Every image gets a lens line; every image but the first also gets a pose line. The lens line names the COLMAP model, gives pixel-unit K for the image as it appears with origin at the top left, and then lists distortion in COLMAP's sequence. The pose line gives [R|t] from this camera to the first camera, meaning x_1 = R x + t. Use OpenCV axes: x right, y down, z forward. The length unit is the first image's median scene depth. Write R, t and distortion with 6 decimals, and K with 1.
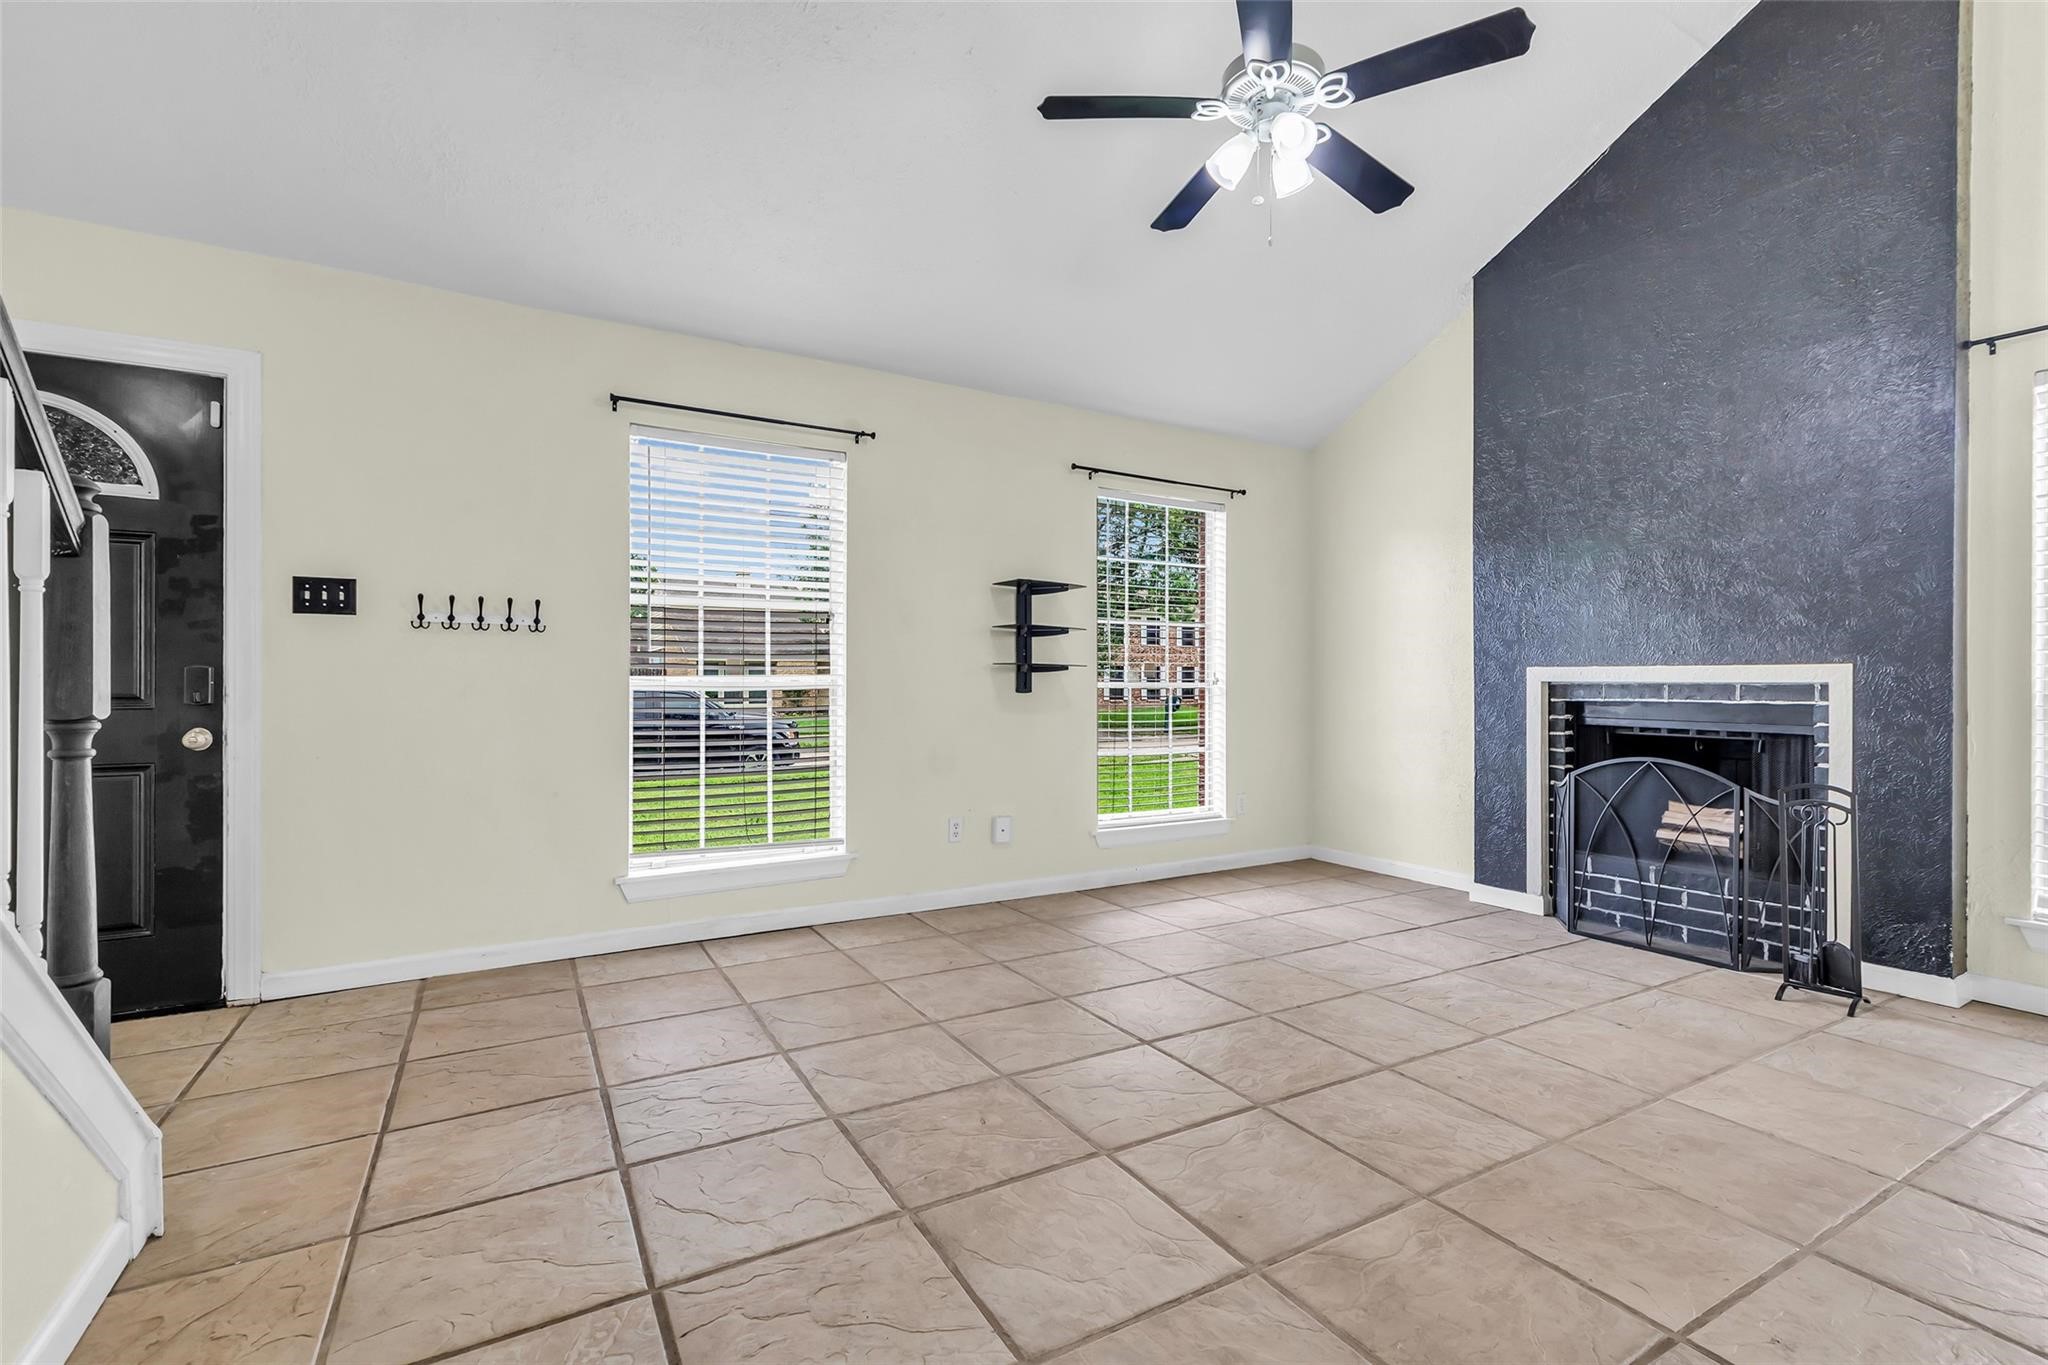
lens RADIAL K [[923.9, 0, 1037.4], [0, 923.9, 692.3], [0, 0, 1]] dist [0.001607, -0.001212]
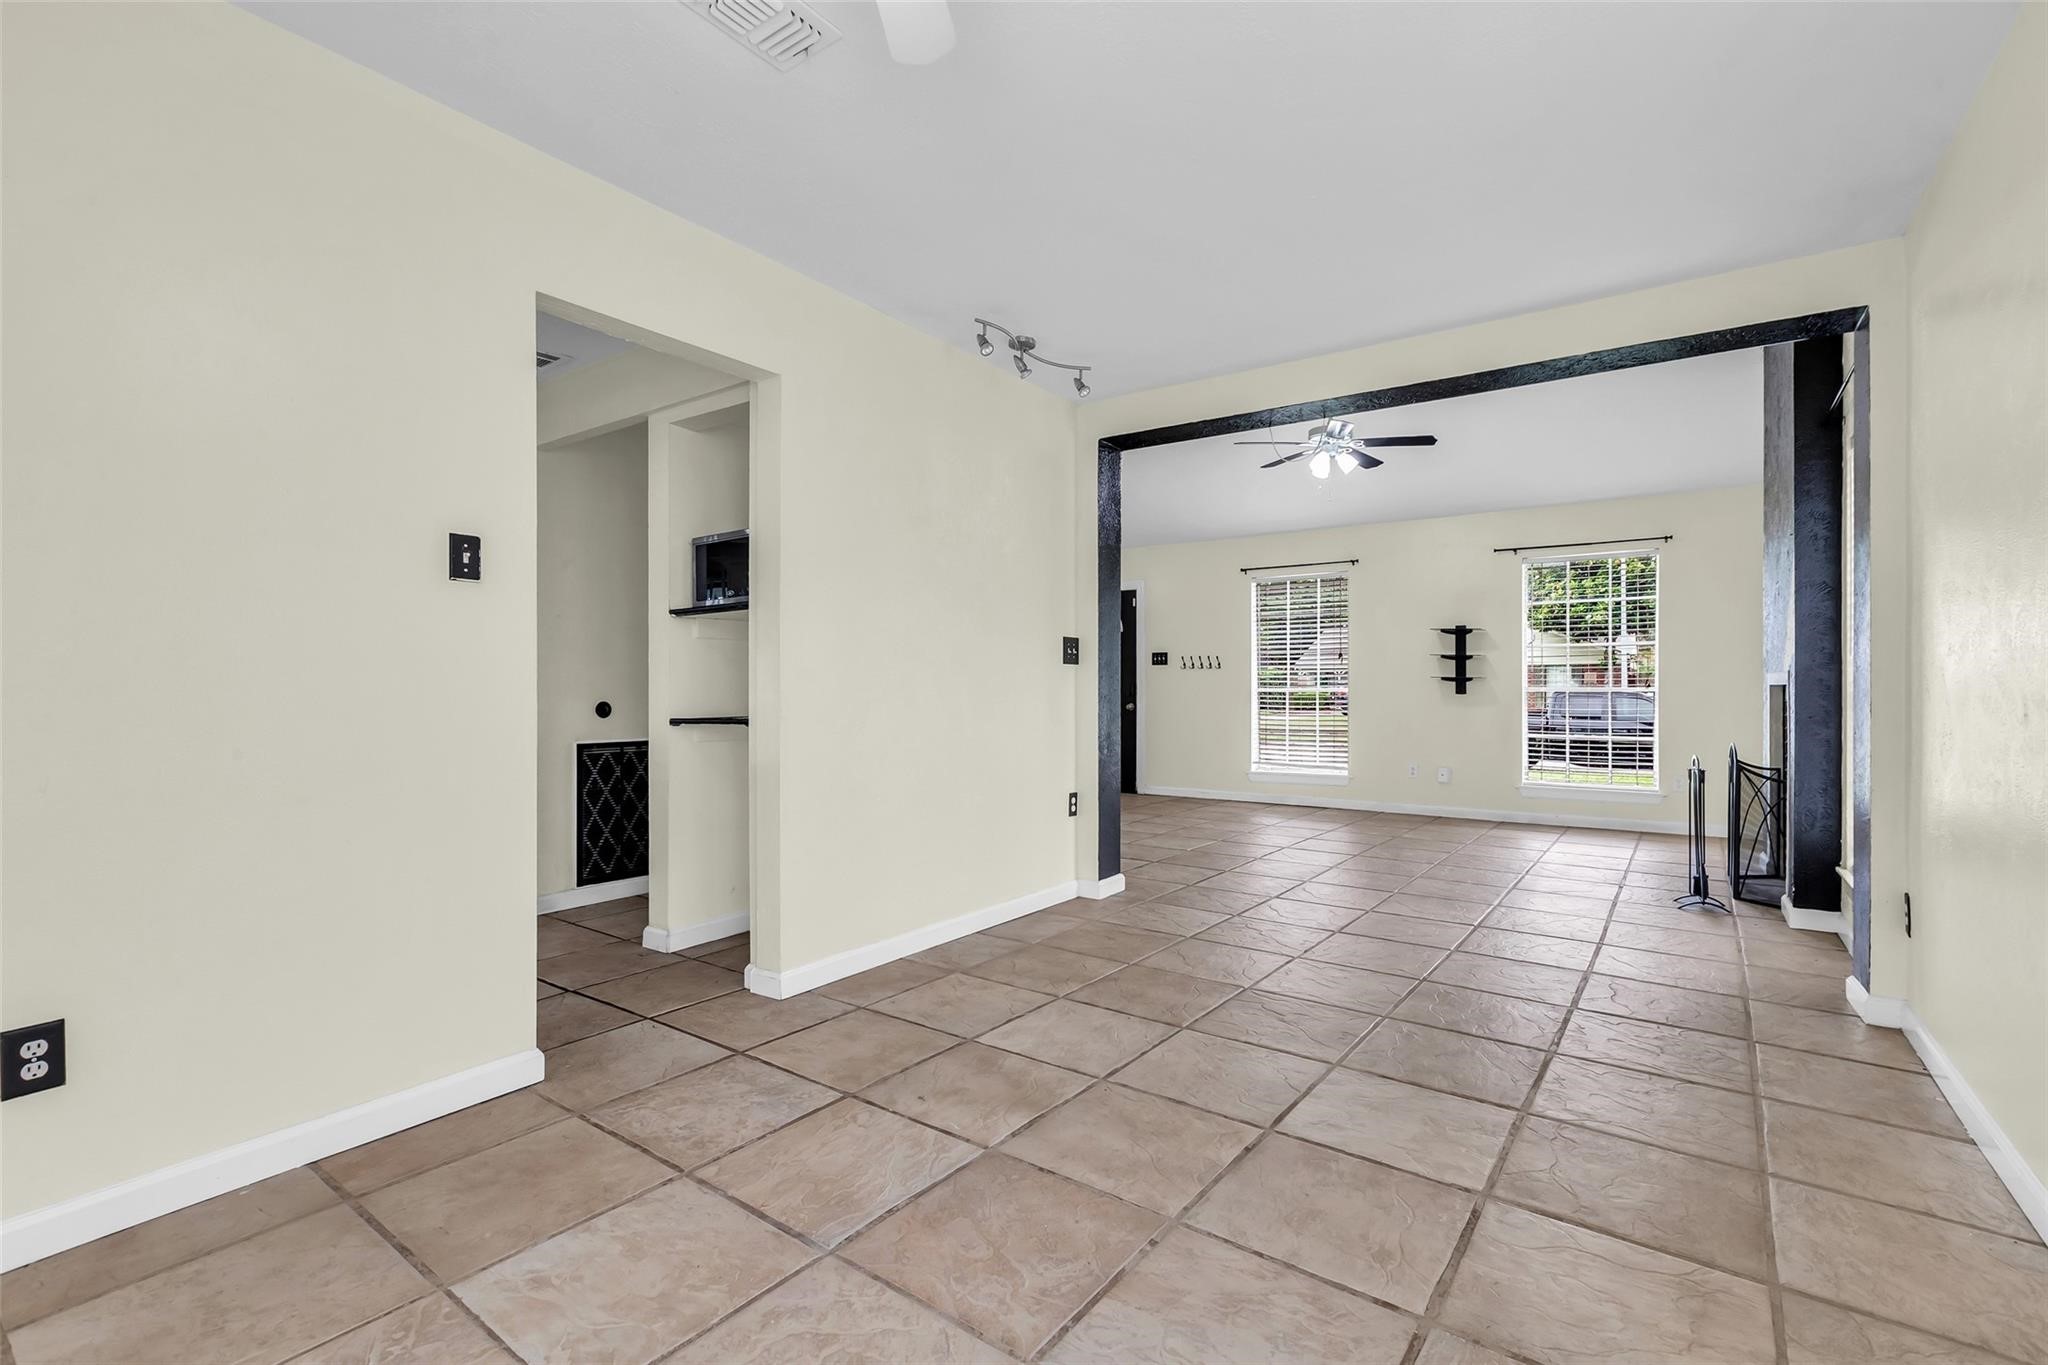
lens RADIAL K [[923.9, 0, 1036.0], [0, 923.9, 692.8], [0, 0, 1]] dist [0.001607, -0.001212]
pose [[0.409563, 0.000260, -0.912282, 1.791229], [-0.008527, 0.999957, -0.003543, 0.015743], [0.912242, 0.009230, 0.409547, -0.558883]]
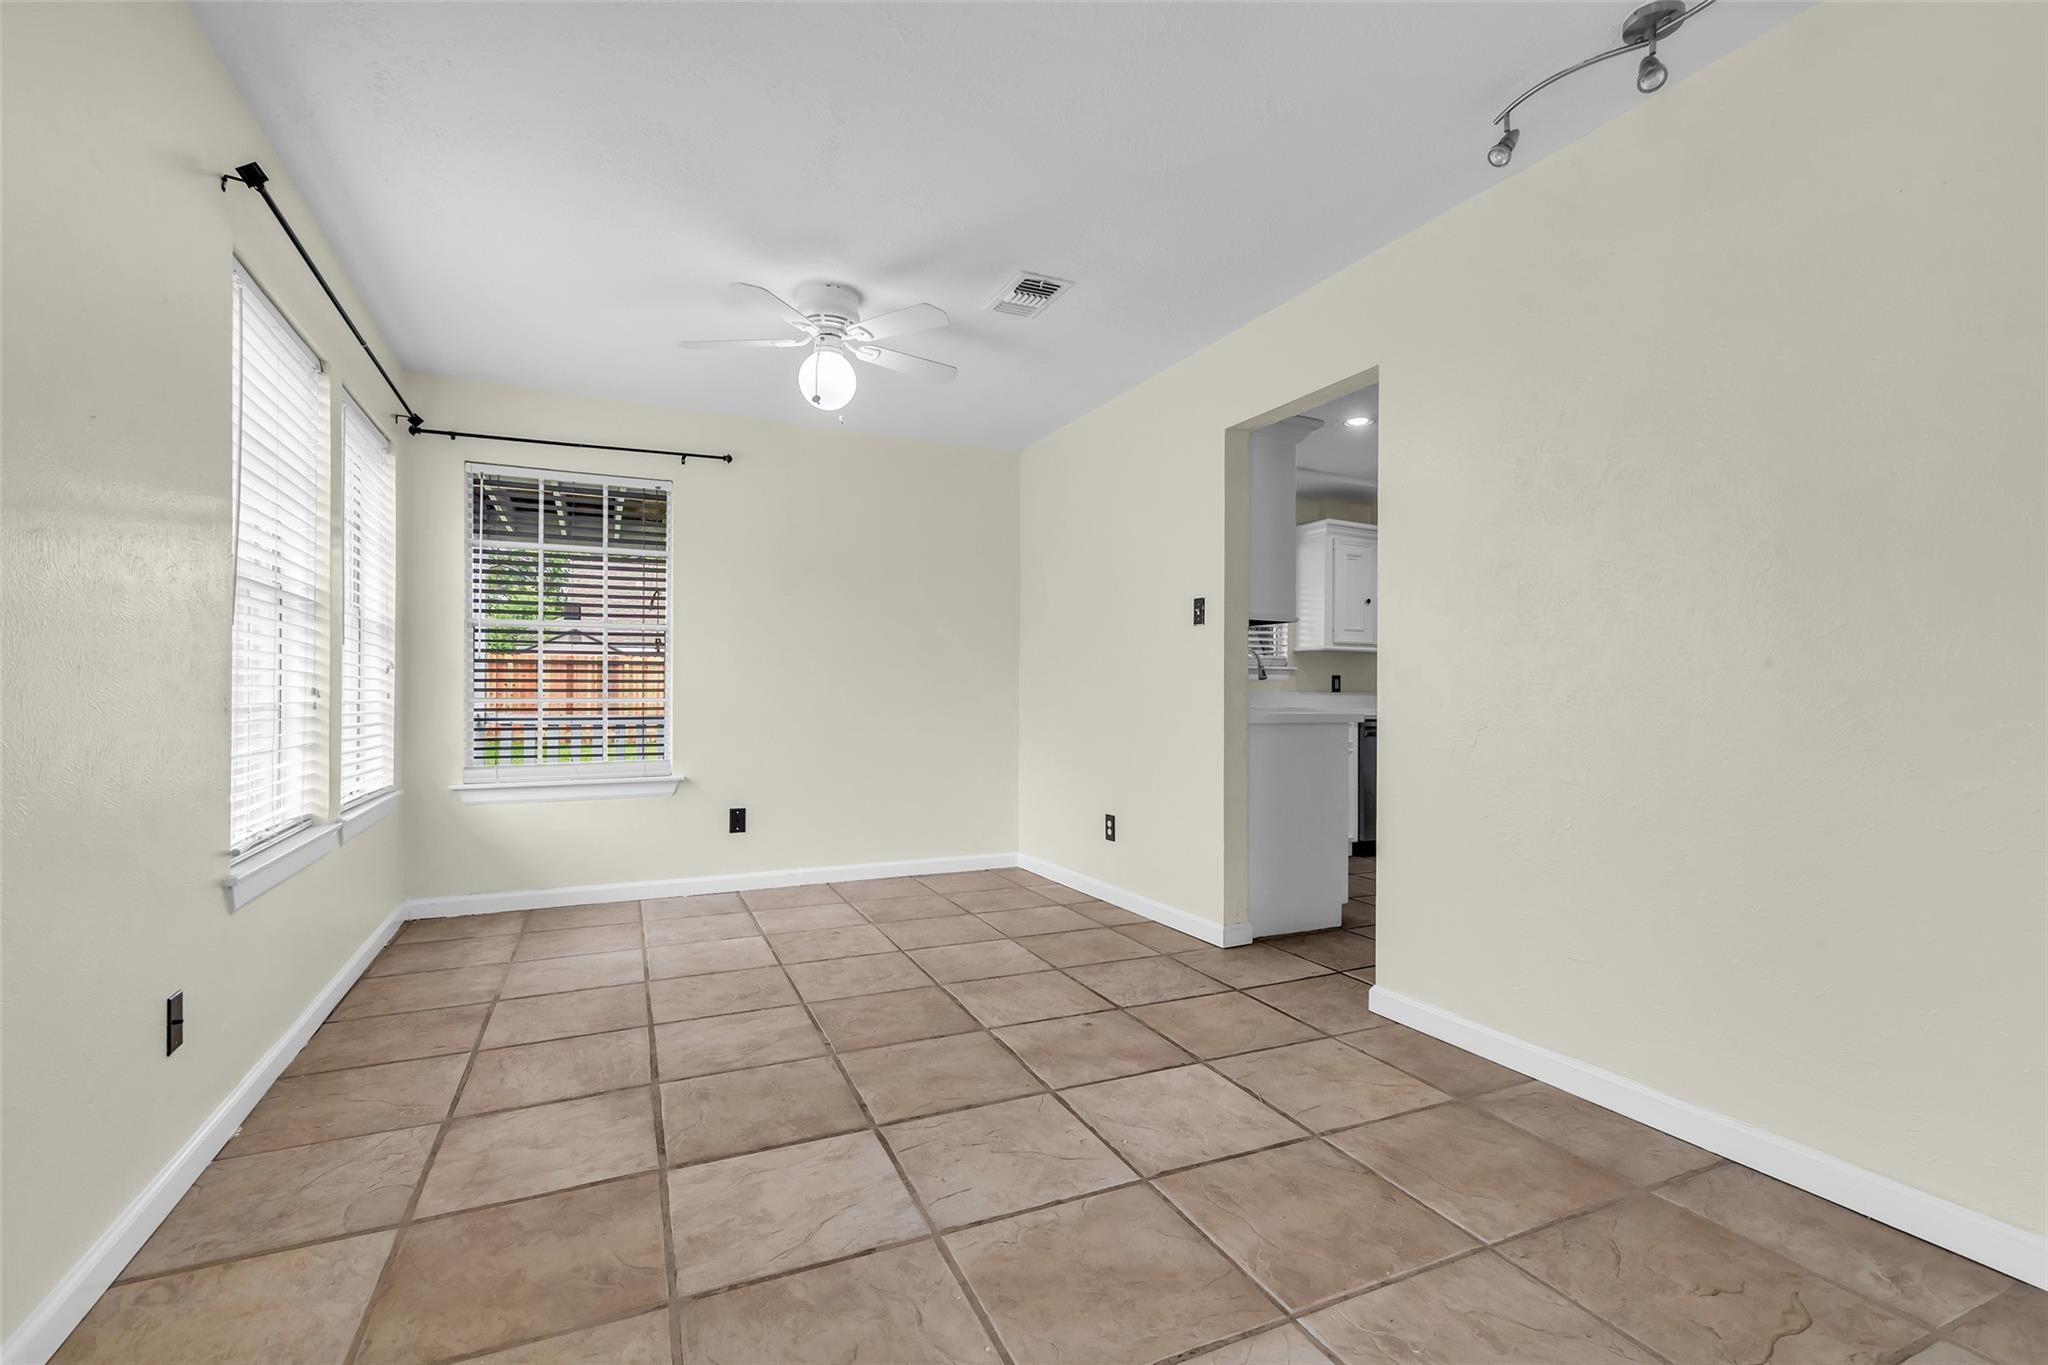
lens RADIAL K [[923.9, 0, 1032.4], [0, 923.9, 688.8], [0, 0, 1]] dist [0.001607, -0.001212]
pose [[-0.995353, -0.007174, 0.096023, 1.007057], [-0.006344, 0.999940, 0.008950, 0.002874], [-0.096081, 0.008299, -0.995339, 0.626570]]
